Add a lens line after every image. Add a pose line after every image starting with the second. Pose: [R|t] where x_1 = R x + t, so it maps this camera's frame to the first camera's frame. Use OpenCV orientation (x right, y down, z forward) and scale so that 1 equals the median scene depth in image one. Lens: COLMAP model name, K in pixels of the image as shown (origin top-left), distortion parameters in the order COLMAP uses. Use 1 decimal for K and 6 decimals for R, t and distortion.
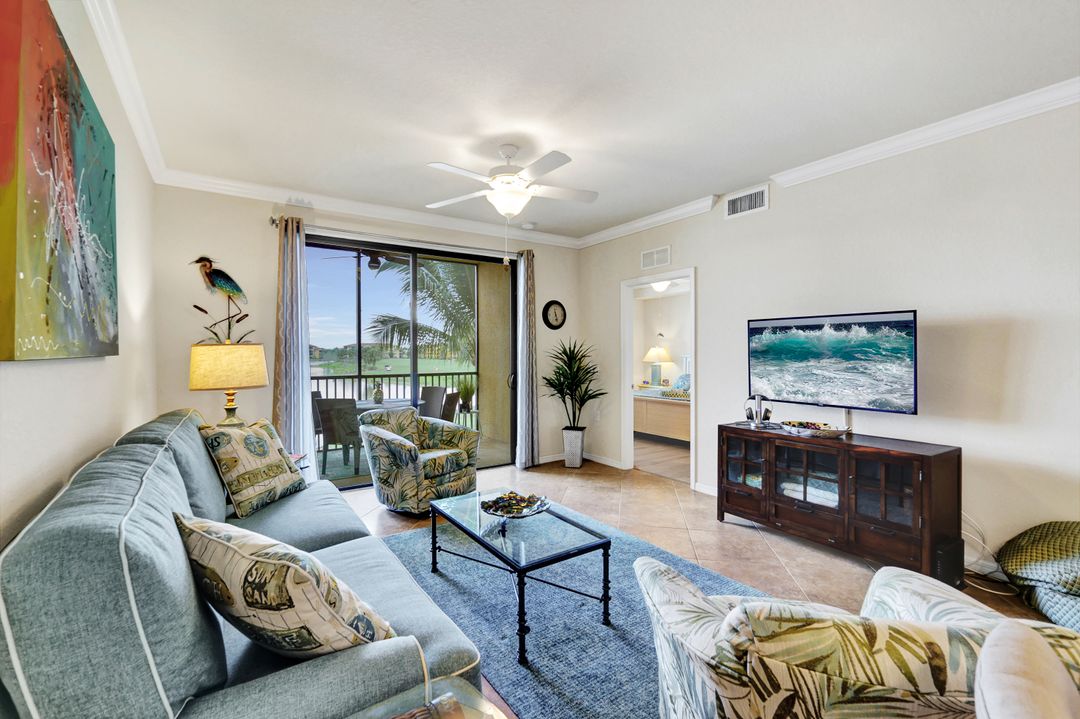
lens RADIAL K [[472.4, 0, 542.7], [0, 472.4, 353.5], [0, 0, 1]] dist [0.007728, -0.000027]
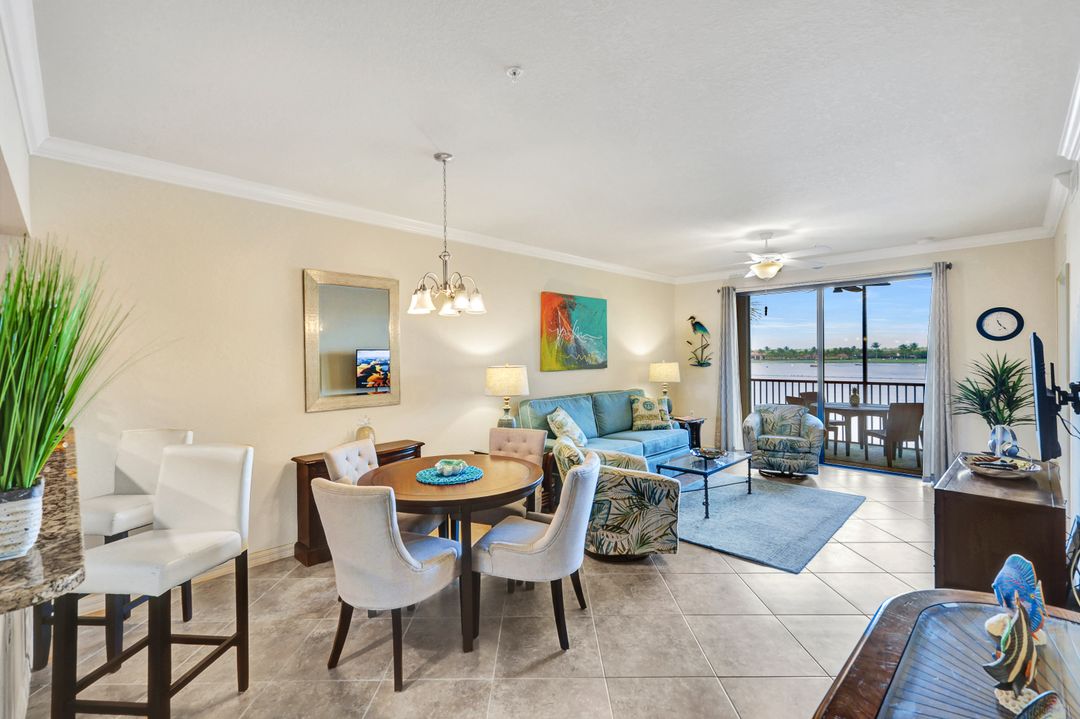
lens RADIAL K [[472.4, 0, 542.7], [0, 472.4, 353.5], [0, 0, 1]] dist [0.007728, -0.000027]
pose [[0.181235, -0.003437, -0.983434, 0.766181], [0.006343, 0.999977, -0.002326, -0.031836], [0.983419, -0.005816, 0.181253, 0.018438]]
